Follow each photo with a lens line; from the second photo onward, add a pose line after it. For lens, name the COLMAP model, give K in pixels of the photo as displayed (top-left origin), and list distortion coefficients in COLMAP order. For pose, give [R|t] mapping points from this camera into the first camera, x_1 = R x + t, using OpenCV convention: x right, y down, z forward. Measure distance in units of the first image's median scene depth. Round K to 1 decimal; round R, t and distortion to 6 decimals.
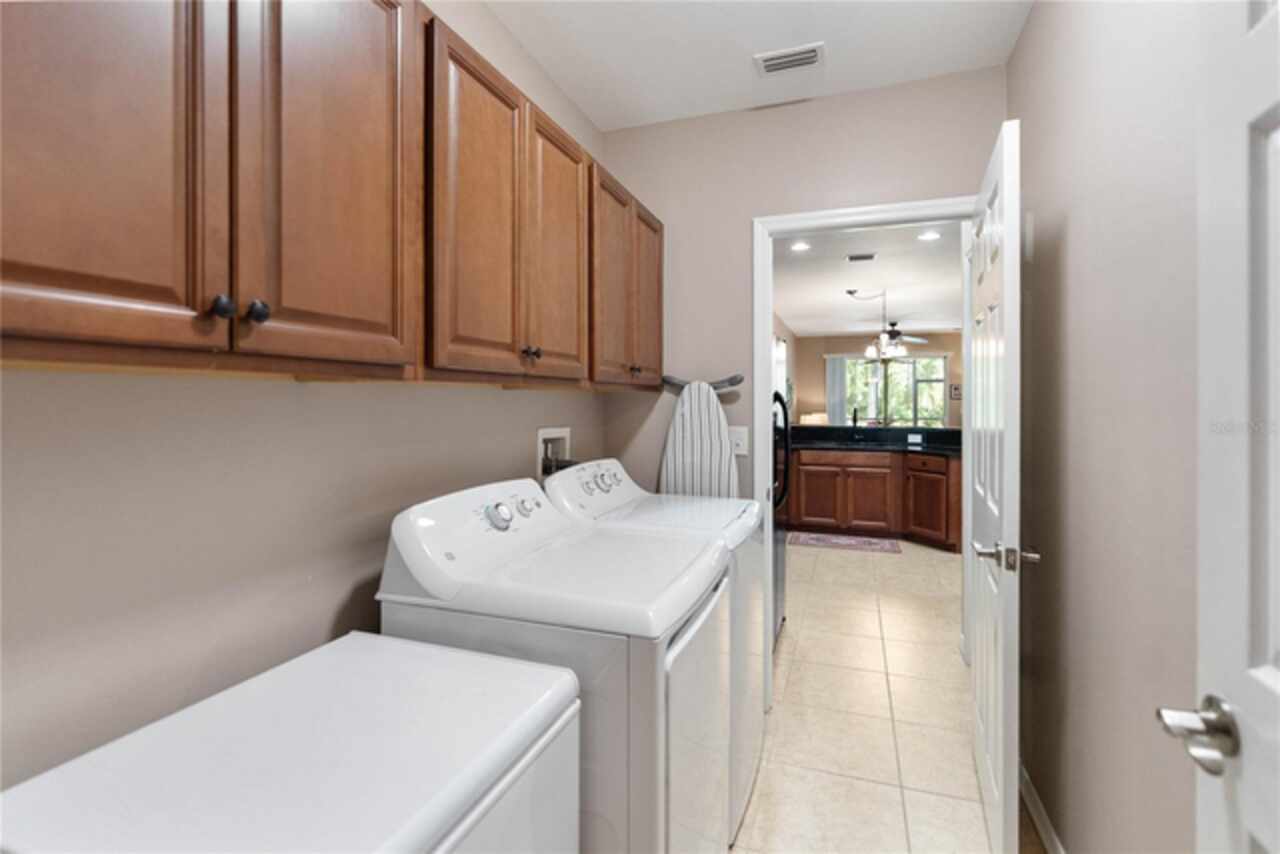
lens RADIAL K [[608.5, 0, 643.8], [0, 608.5, 401.5], [0, 0, 1]] dist [-0.004670, 0.000094]
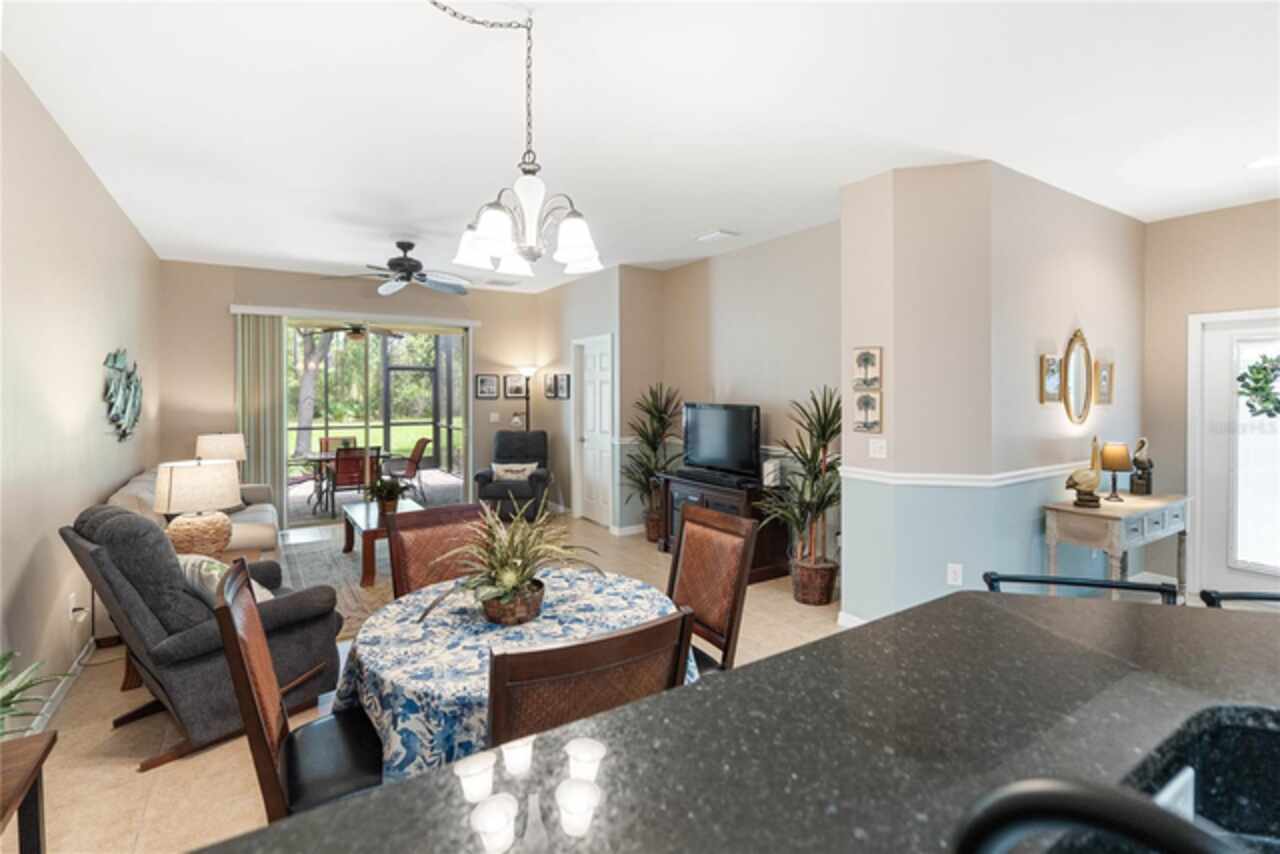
lens RADIAL K [[597.3, 0, 637.3], [0, 597.3, 393.2], [0, 0, 1]] dist [-0.000298, 0.000145]
pose [[0.620036, -0.003579, 0.784565, 0.216578], [-0.001007, 0.999985, 0.005357, -0.020584], [-0.784572, -0.004112, 0.620024, 0.788007]]
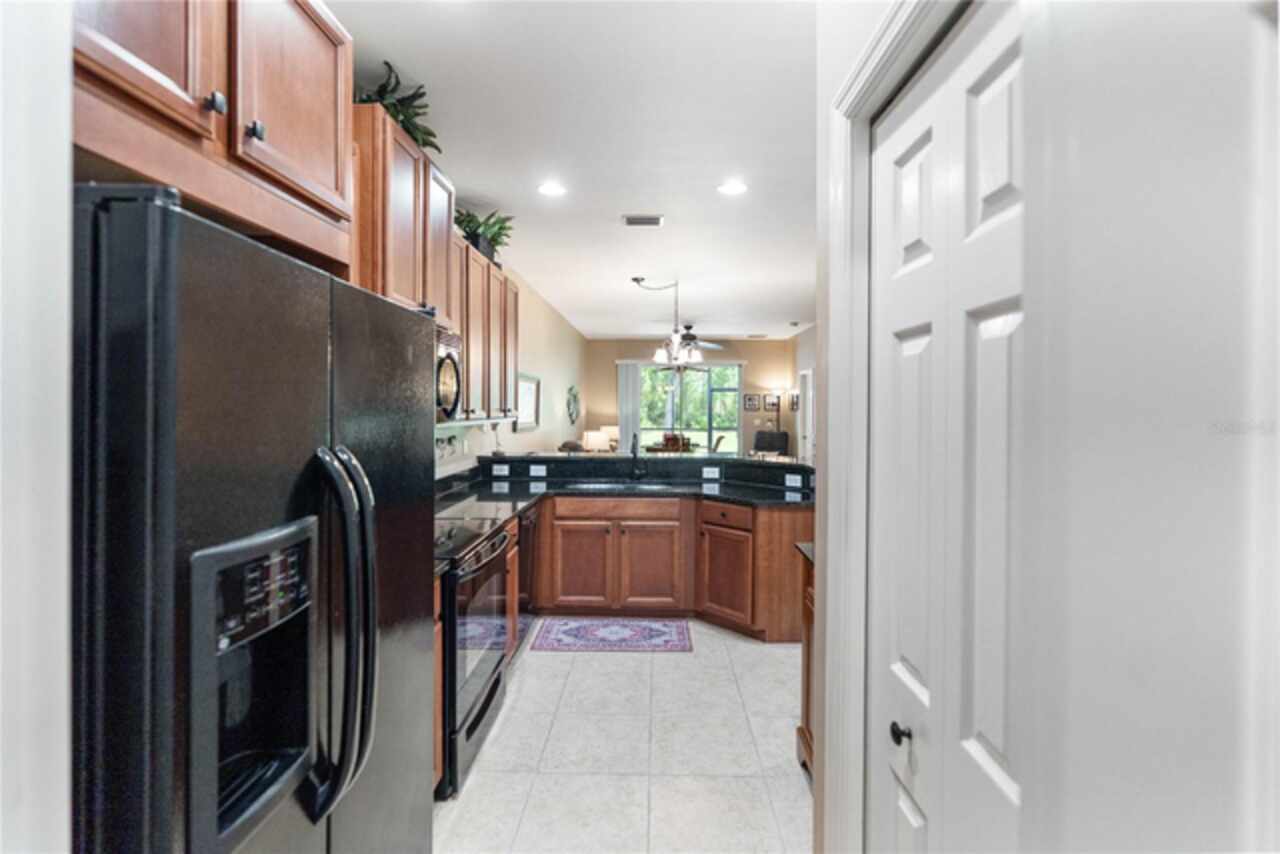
lens RADIAL K [[592.0, 0, 654.3], [0, 592.0, 401.2], [0, 0, 1]] dist [-0.003736, 0.000097]
pose [[0.947026, 0.007112, 0.321078, 0.116040], [-0.005135, 0.999962, -0.007005, -0.016945], [-0.321116, 0.004985, 0.947027, 0.265652]]
